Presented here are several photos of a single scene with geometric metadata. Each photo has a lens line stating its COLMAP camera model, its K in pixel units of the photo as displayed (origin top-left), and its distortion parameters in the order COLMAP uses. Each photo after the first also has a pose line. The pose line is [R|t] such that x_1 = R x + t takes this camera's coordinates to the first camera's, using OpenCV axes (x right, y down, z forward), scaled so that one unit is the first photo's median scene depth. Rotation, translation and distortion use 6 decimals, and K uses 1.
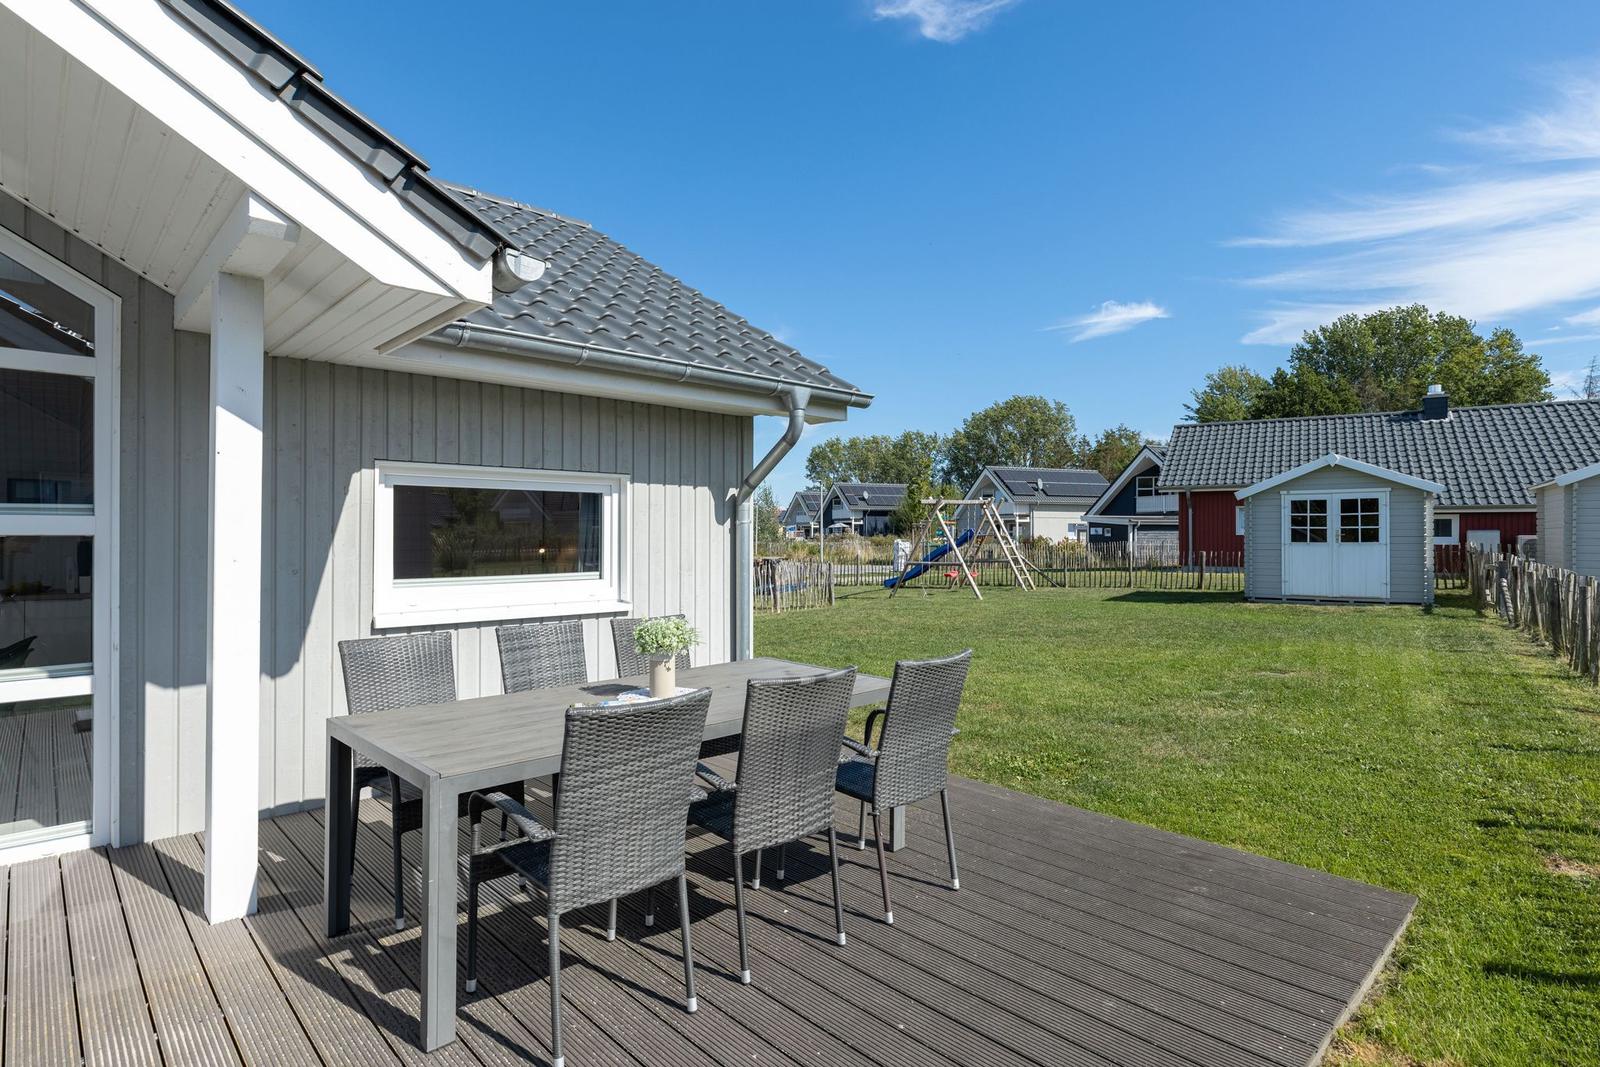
lens RADIAL K [[815.6, 0, 792.0], [0, 815.6, 515.8], [0, 0, 1]] dist [-0.003698, -0.000466]
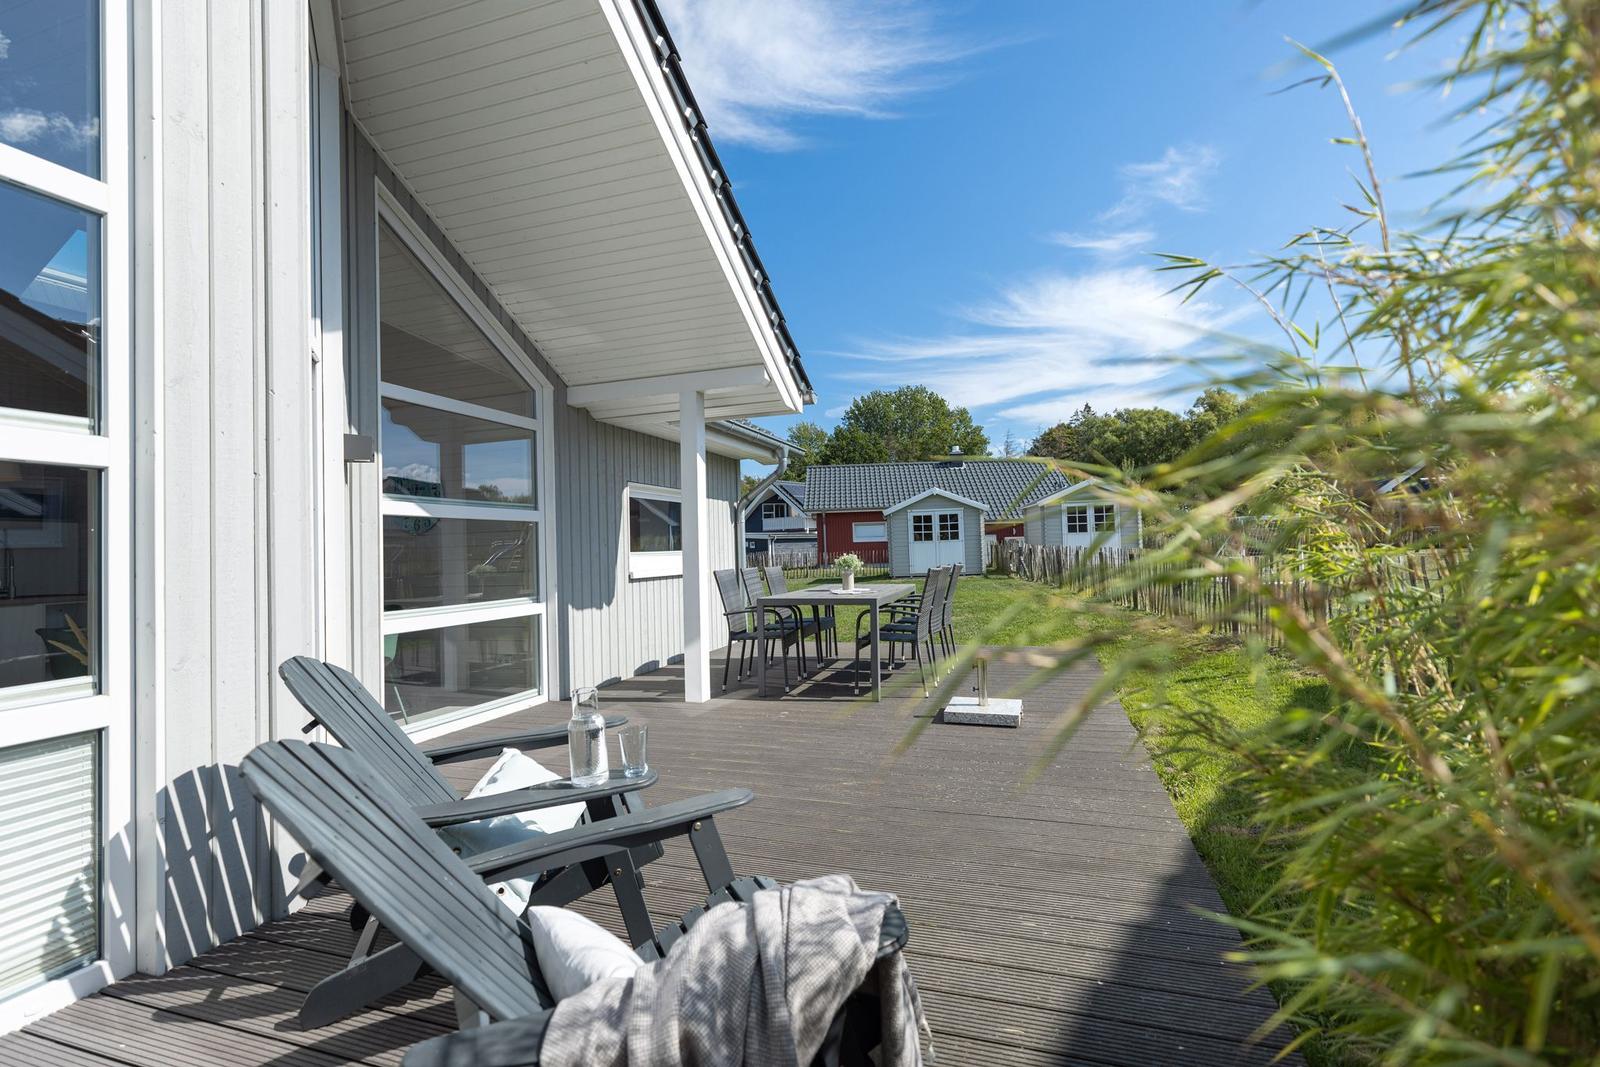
lens RADIAL K [[702.8, 0, 800.0], [0, 702.8, 533.5], [0, 0, 1]] dist [0.000377, 0.000014]
pose [[0.880841, -0.016669, 0.473119, -0.272431], [0.019827, 0.999802, -0.001688, 0.015538], [-0.472997, 0.010867, 0.880997, -0.146559]]
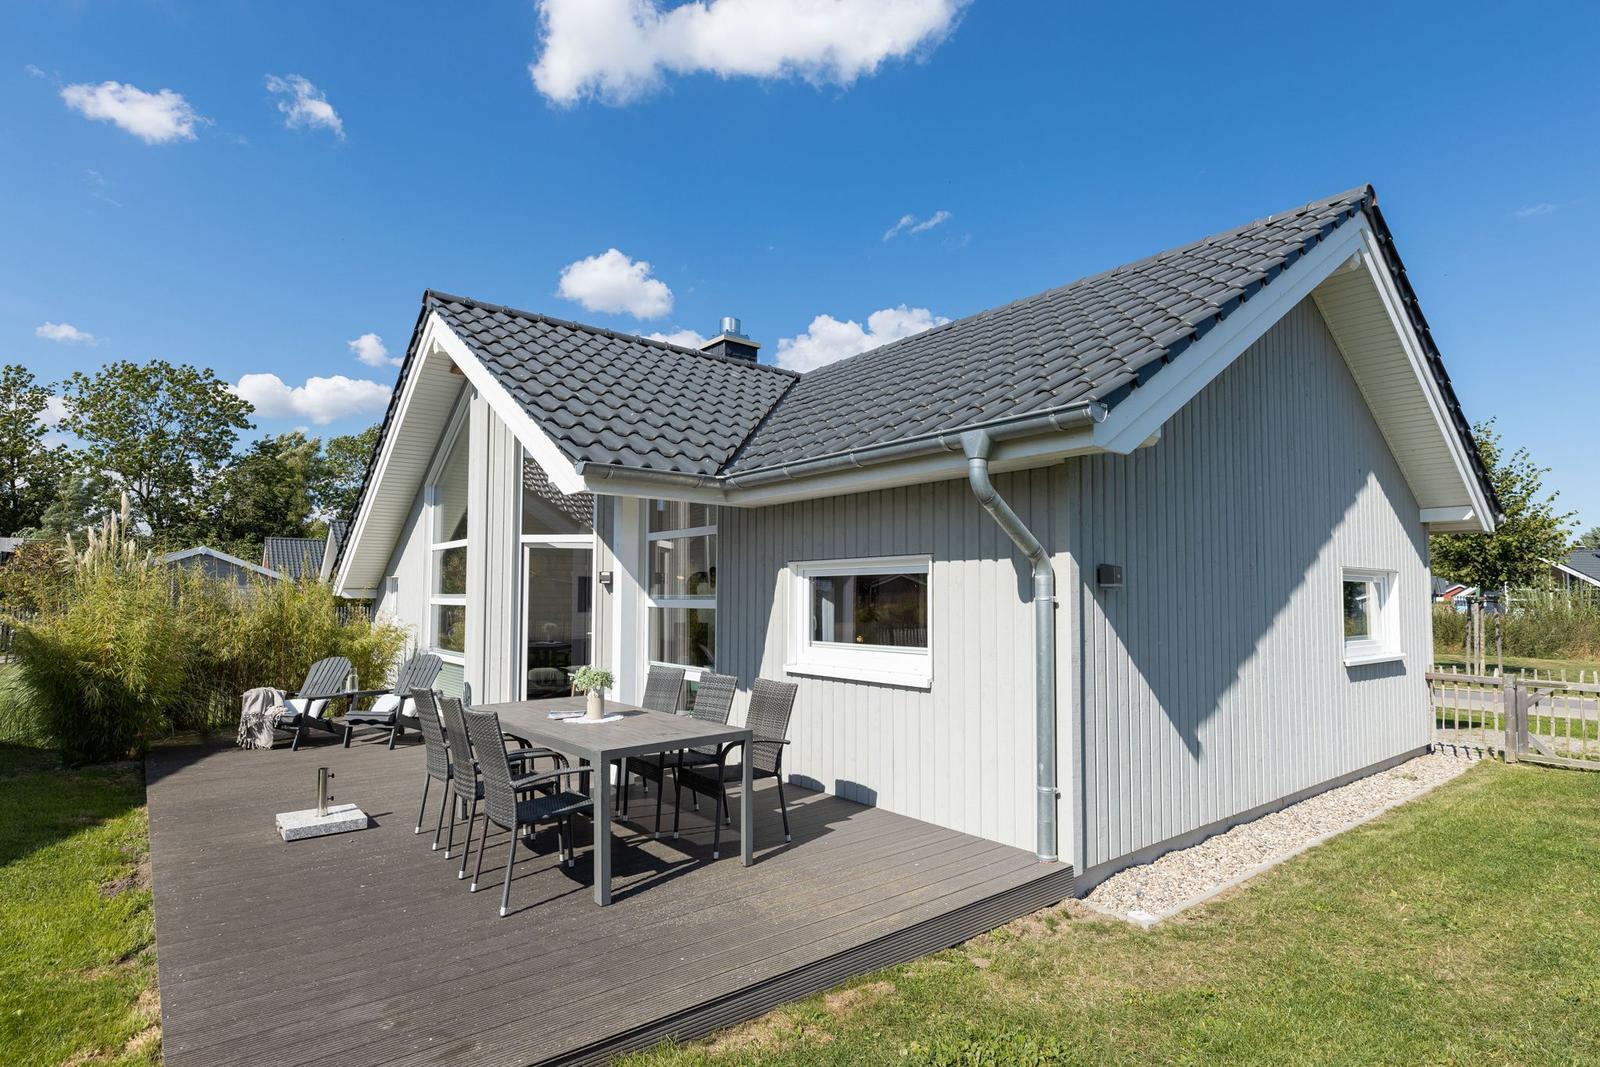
lens RADIAL K [[815.6, 0, 792.0], [0, 815.6, 515.8], [0, 0, 1]] dist [-0.003698, -0.000466]
pose [[-0.075309, -0.104826, -0.991635, 0.312905], [0.020122, 0.994097, -0.106614, 0.002935], [0.996957, -0.027983, -0.072756, 0.339021]]
